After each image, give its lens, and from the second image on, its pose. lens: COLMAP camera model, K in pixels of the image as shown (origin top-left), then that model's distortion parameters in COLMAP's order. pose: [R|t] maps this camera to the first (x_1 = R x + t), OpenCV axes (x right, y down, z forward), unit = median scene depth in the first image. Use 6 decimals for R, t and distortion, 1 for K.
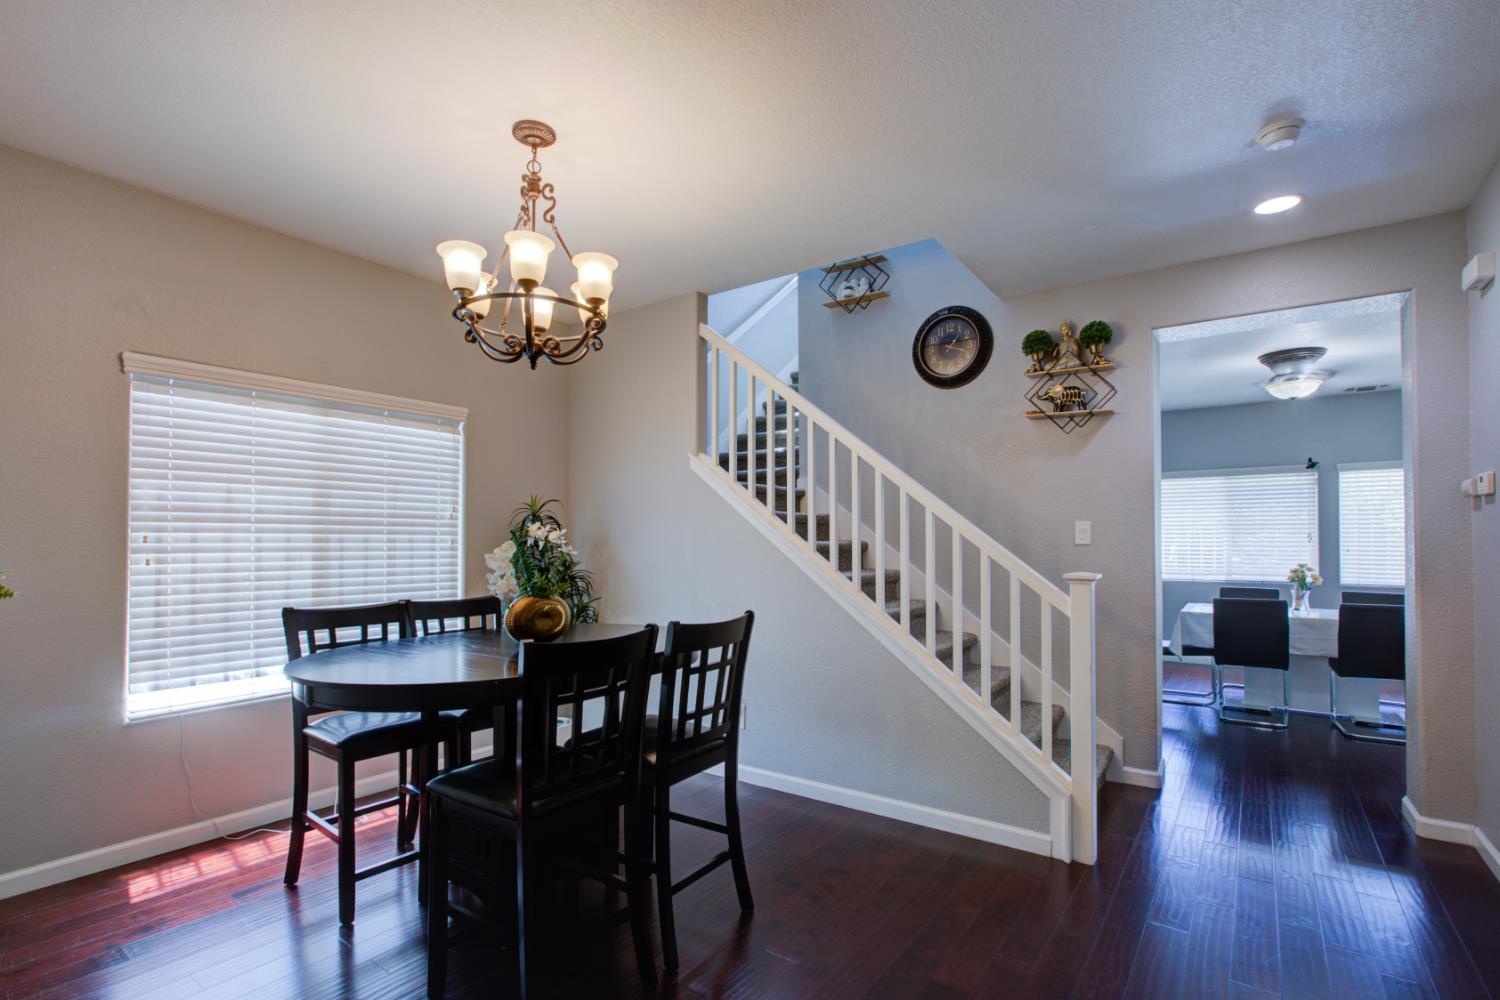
lens RADIAL K [[708.7, 0, 748.6], [0, 708.7, 525.8], [0, 0, 1]] dist [-0.012008, 0.004188]
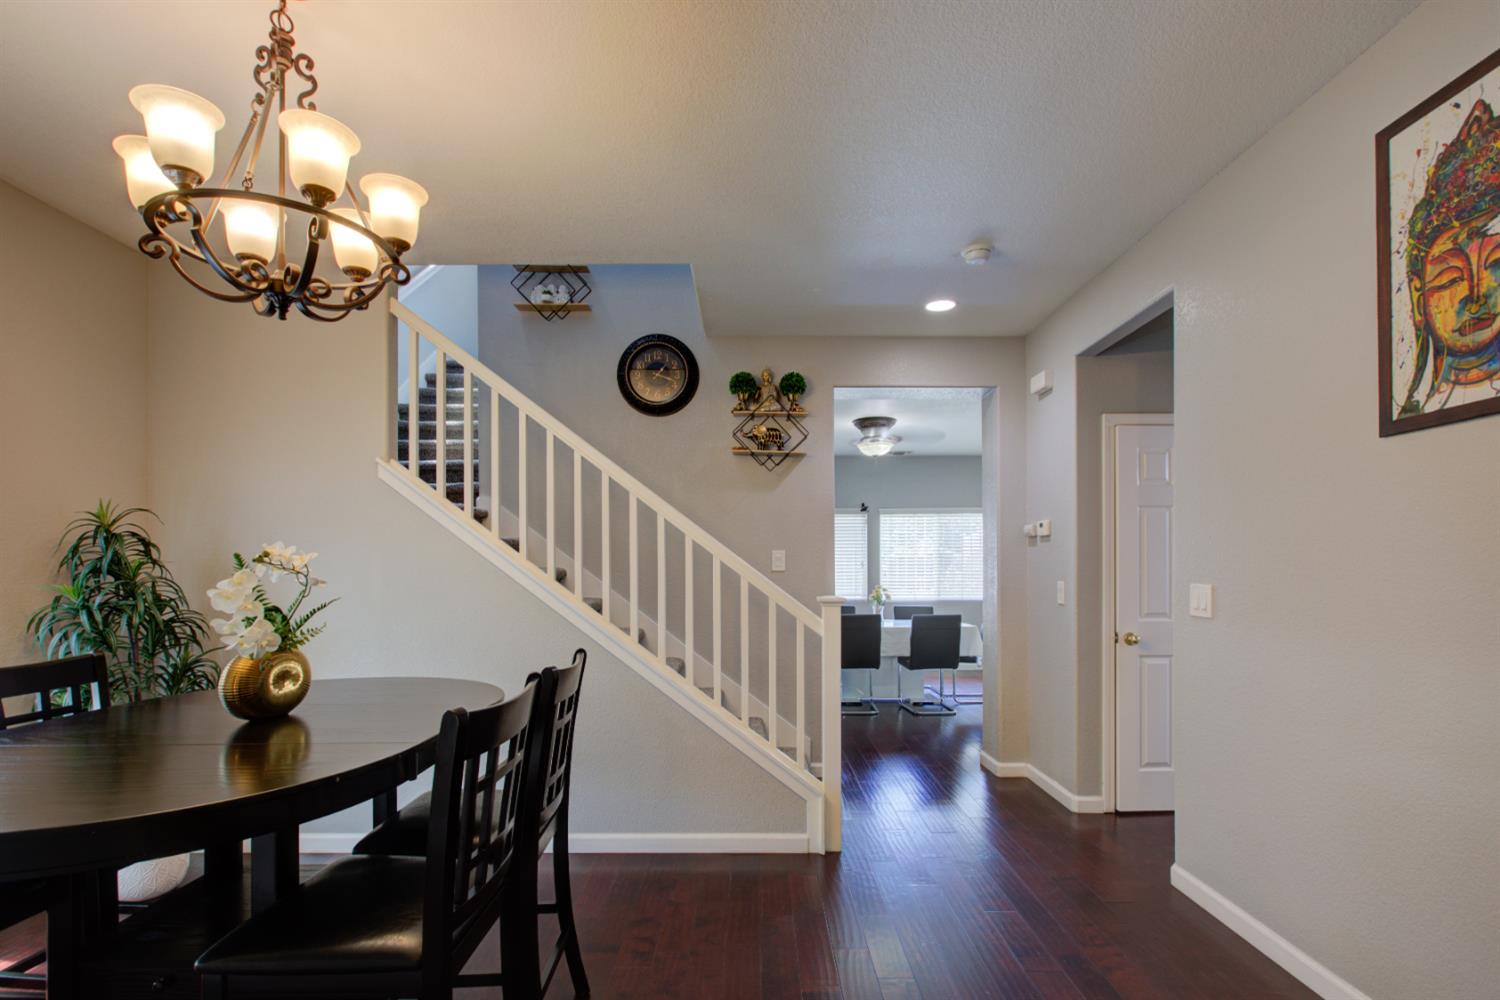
lens RADIAL K [[708.7, 0, 754.2], [0, 708.7, 561.7], [0, 0, 1]] dist [-0.012008, 0.004188]
pose [[0.811448, 0.002939, 0.584417, -0.209603], [-0.010400, 0.999902, 0.009411, 0.001656], [-0.584332, -0.013715, 0.811399, 0.111532]]
